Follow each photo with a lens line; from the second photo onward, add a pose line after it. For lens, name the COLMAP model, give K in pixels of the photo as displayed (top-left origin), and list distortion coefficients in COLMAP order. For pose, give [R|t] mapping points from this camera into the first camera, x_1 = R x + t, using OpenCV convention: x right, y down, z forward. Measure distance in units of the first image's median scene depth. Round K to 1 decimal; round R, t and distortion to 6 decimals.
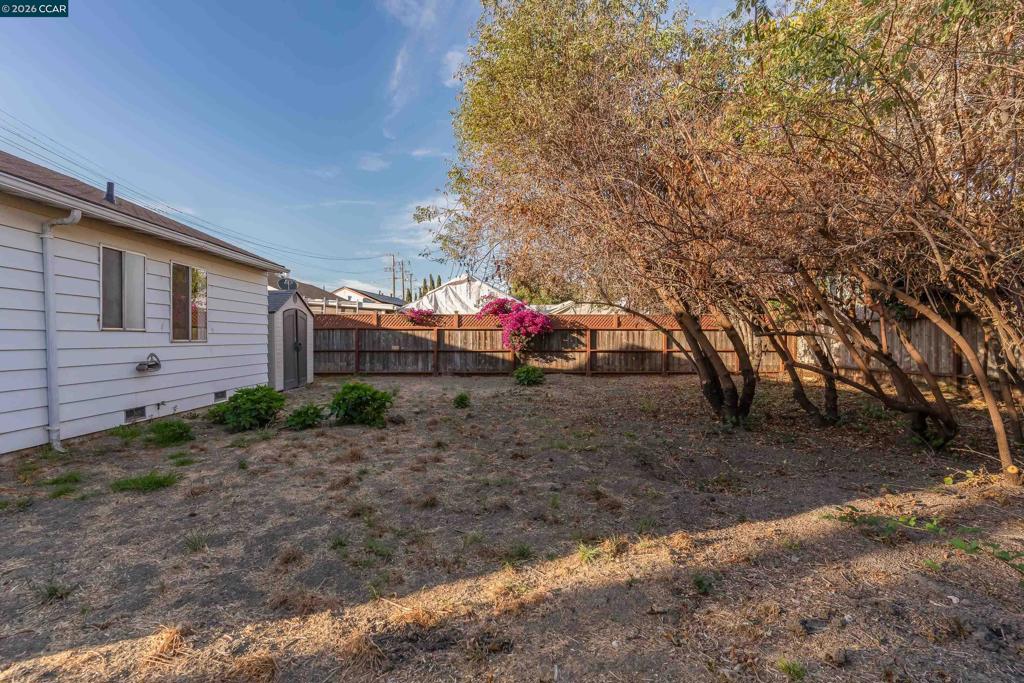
lens RADIAL K [[484.9, 0, 508.4], [0, 484.9, 344.3], [0, 0, 1]] dist [0.001898, -0.000345]
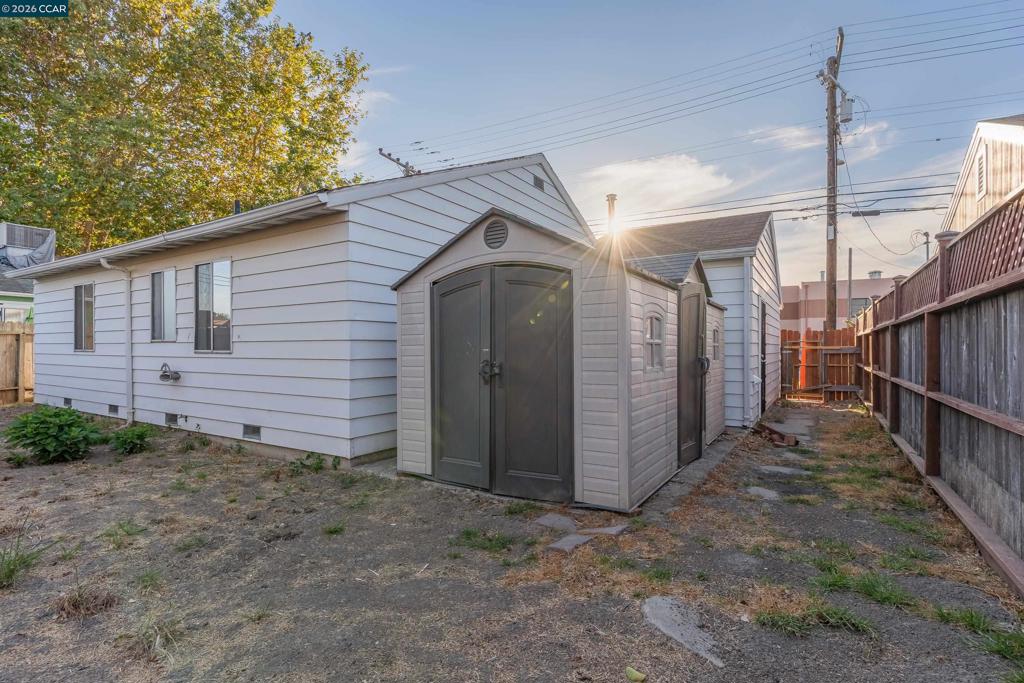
lens RADIAL K [[484.9, 0, 517.8], [0, 484.9, 349.6], [0, 0, 1]] dist [0.001898, -0.000345]
pose [[-0.539968, -0.001789, -0.841684, -0.118438], [-0.011966, 0.999913, 0.005551, -0.010733], [0.841601, 0.013069, -0.539942, 0.941111]]
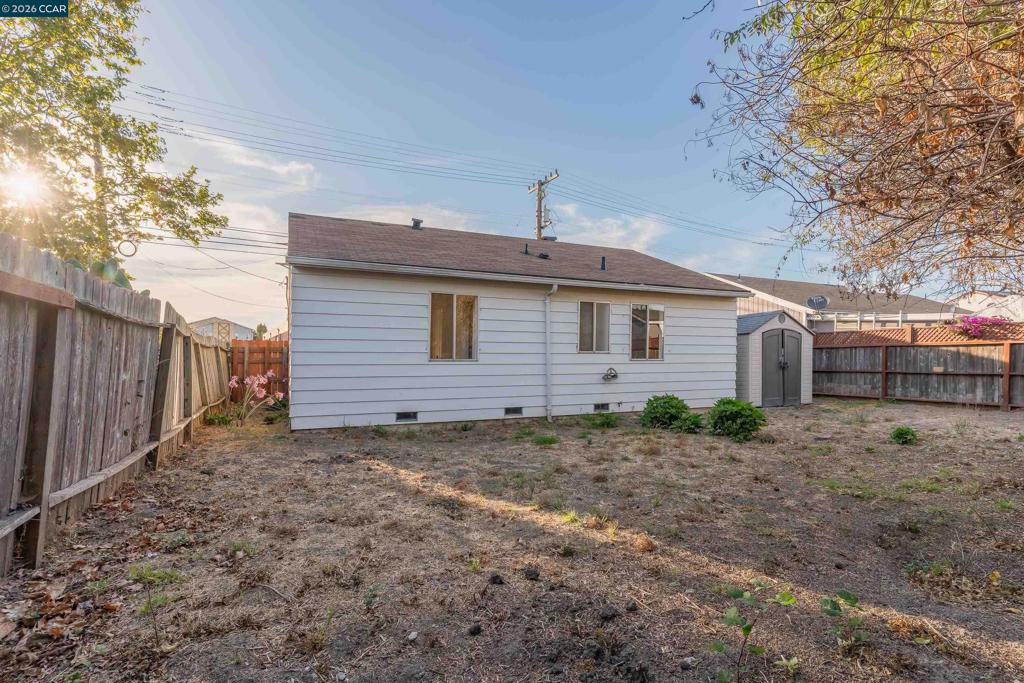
lens RADIAL K [[484.9, 0, 500.0], [0, 484.9, 369.3], [0, 0, 1]] dist [0.001898, -0.000345]
pose [[0.383467, 0.018223, -0.923375, 0.217262], [-0.008916, 0.999832, 0.016029, 0.000838], [0.923511, 0.002086, 0.383565, 0.050974]]
